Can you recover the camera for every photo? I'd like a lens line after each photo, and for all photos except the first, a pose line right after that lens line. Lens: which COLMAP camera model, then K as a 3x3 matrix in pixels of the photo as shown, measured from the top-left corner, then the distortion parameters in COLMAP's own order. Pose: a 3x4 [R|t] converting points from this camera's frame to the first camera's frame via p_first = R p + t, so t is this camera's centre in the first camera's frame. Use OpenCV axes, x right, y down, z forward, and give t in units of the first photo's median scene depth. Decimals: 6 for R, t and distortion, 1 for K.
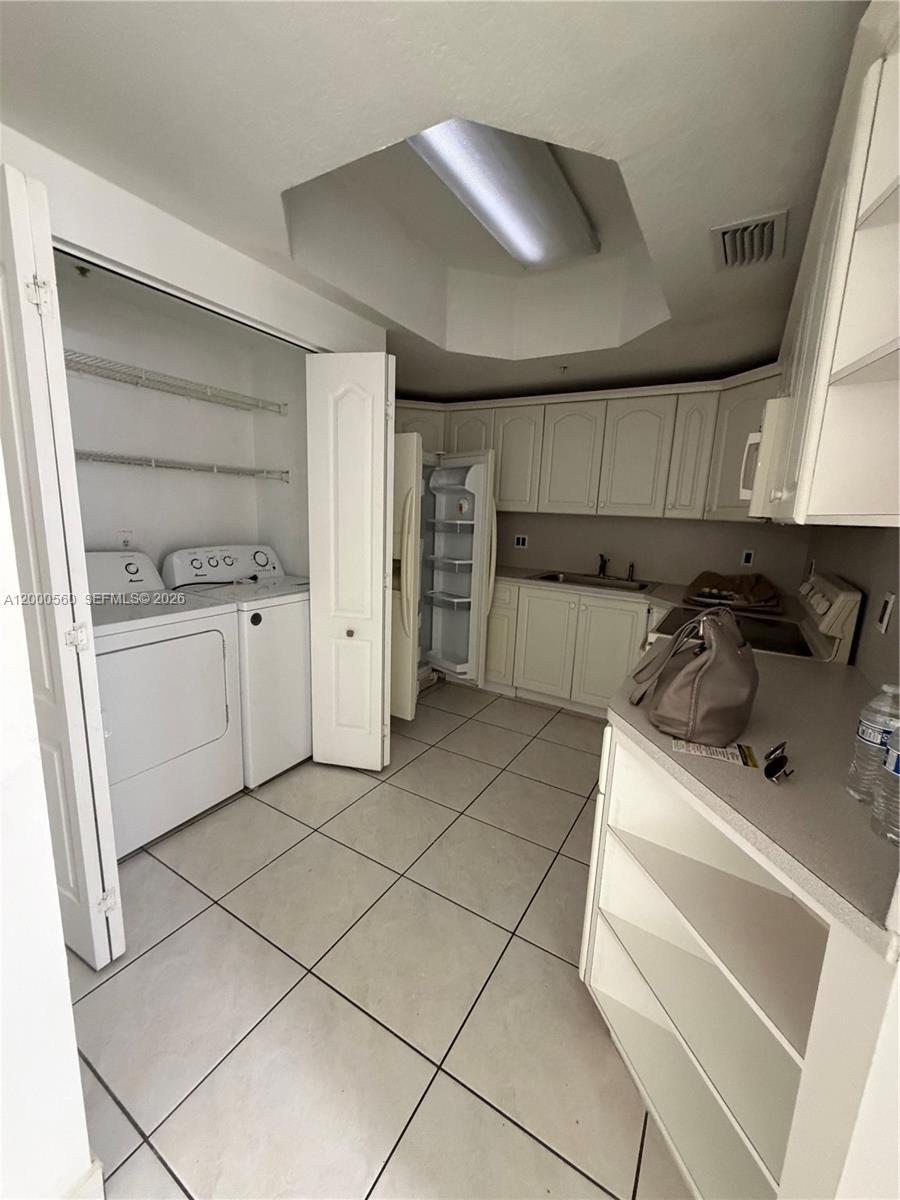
lens RADIAL K [[476.2, 0, 446.9], [0, 476.2, 597.8], [0, 0, 1]] dist [-0.002234, -0.000253]
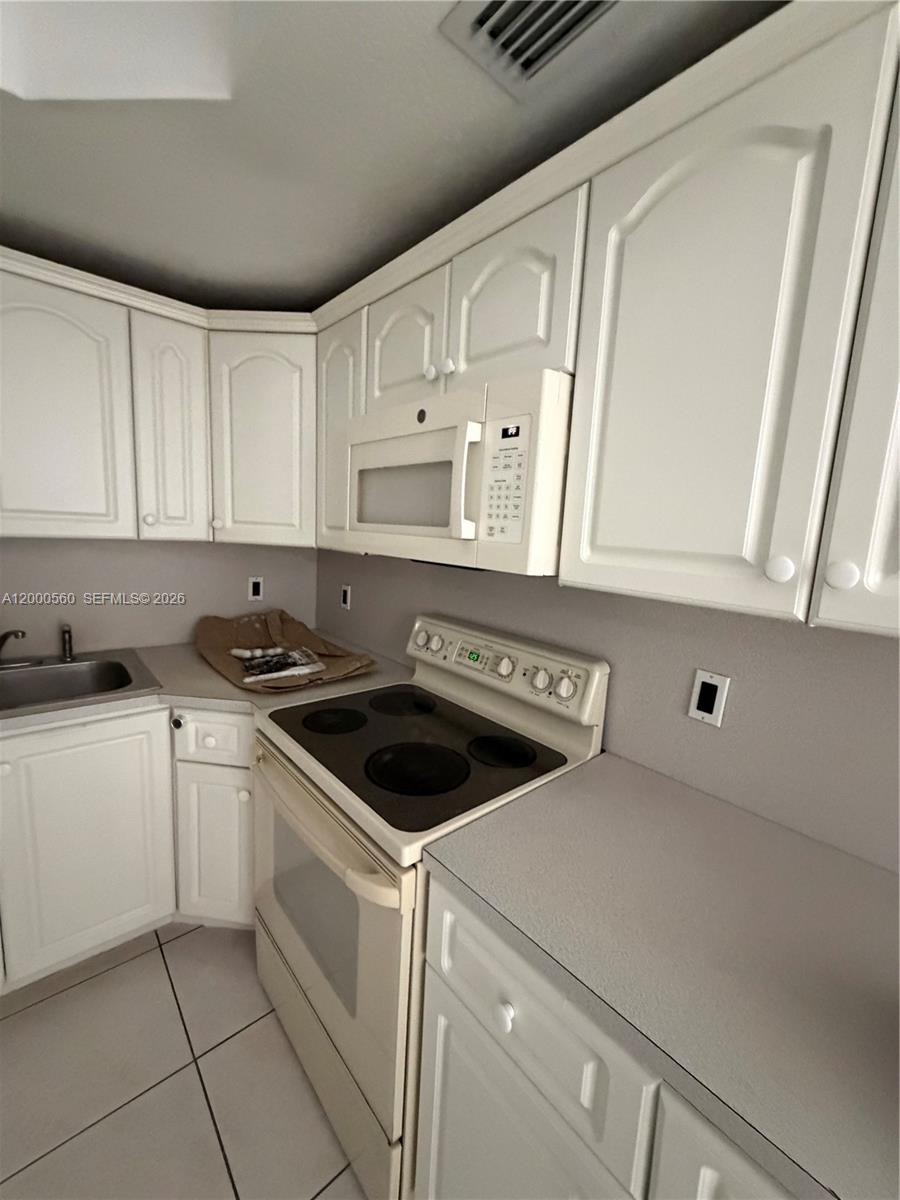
lens RADIAL K [[476.2, 0, 446.9], [0, 476.2, 597.8], [0, 0, 1]] dist [-0.002234, -0.000253]
pose [[0.300217, -0.167352, 0.939076, 0.031060], [0.132192, 0.982289, 0.132792, -0.094759], [-0.944667, 0.084272, 0.317022, 0.371490]]
